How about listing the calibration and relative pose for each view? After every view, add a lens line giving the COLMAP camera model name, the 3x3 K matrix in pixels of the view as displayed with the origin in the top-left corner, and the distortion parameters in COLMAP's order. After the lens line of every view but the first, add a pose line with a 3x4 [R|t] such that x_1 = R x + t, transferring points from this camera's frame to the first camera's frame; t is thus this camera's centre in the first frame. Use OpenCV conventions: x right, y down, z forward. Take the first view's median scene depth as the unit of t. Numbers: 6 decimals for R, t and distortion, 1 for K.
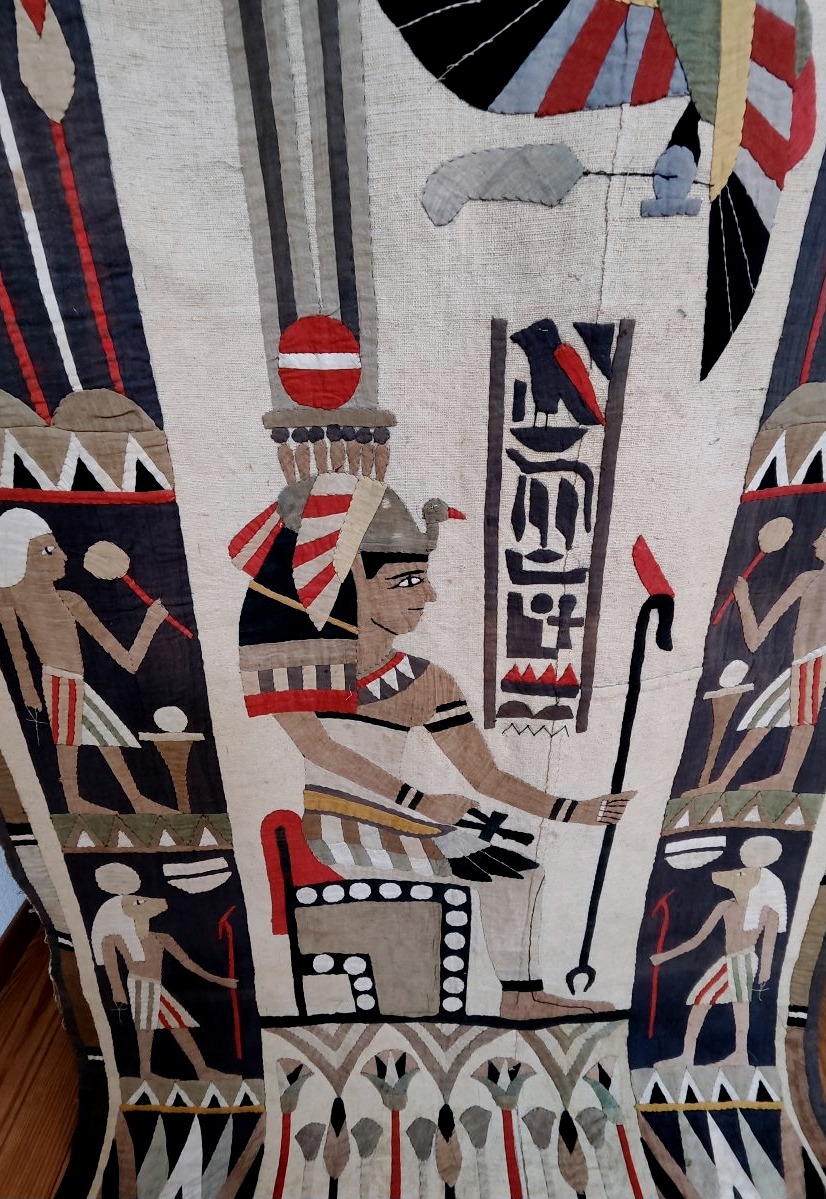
lens RADIAL K [[545.0, 0, 399.0], [0, 545.0, 598.7], [0, 0, 1]] dist [-0.002807, 0.003496]
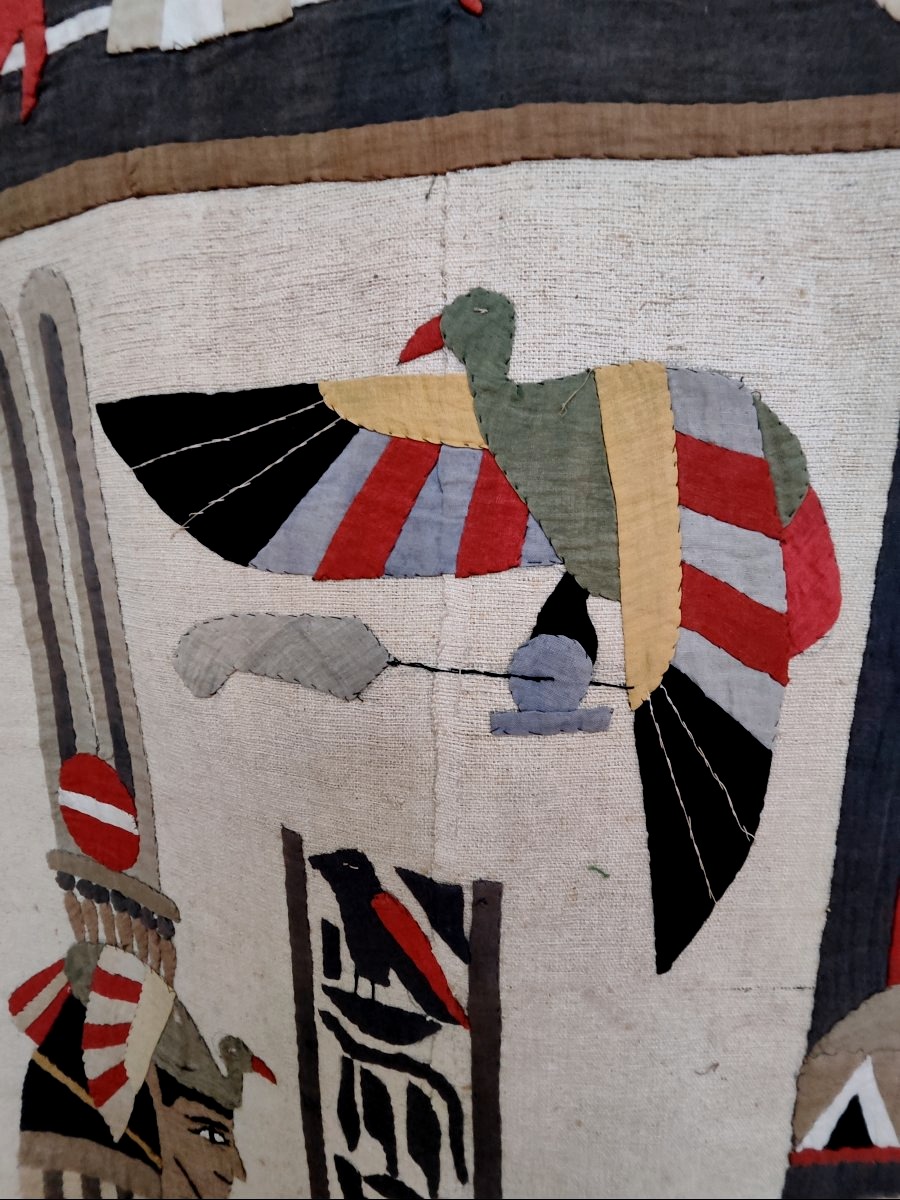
lens RADIAL K [[540.6, 0, 450.5], [0, 540.6, 608.0], [0, 0, 1]] dist [-0.006447, 0.004572]
pose [[0.970641, 0.071905, -0.229532, 0.322188], [-0.124396, 0.966809, -0.223172, -0.430304], [0.205866, 0.245172, 0.947370, 0.263497]]
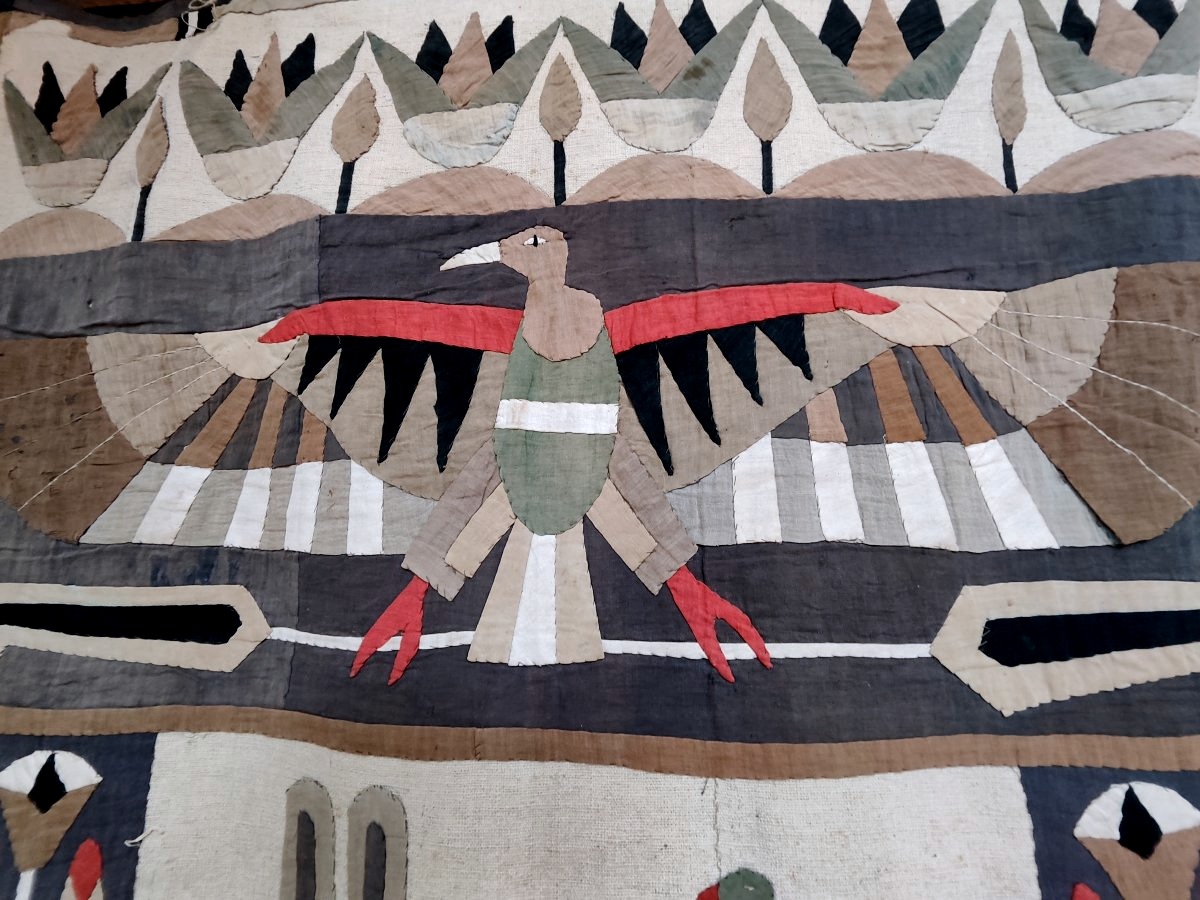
lens RADIAL K [[540.6, 0, 601.6], [0, 540.6, 454.1], [0, 0, 1]] dist [-0.006447, 0.004572]
pose [[0.991364, -0.003617, -0.131087, 0.194436], [-0.071438, 0.823376, -0.562981, -0.706841], [0.109970, 0.567484, 0.816008, -0.043471]]
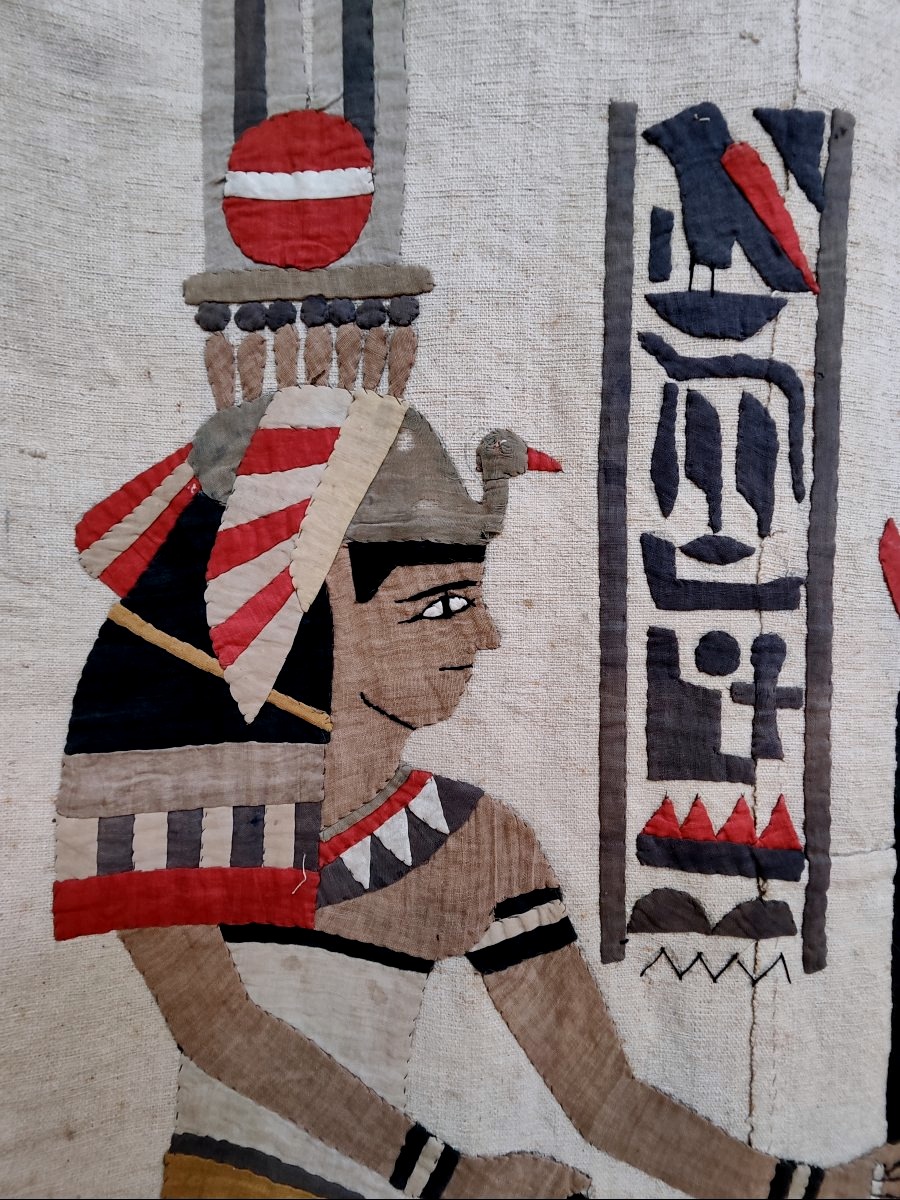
lens RADIAL K [[540.6, 0, 457.3], [0, 540.6, 606.5], [0, 0, 1]] dist [-0.006447, 0.004572]
pose [[0.995889, 0.042391, 0.080050, -0.007279], [-0.009254, 0.926724, -0.375628, 0.125483], [-0.090108, 0.373343, 0.923307, 0.461955]]
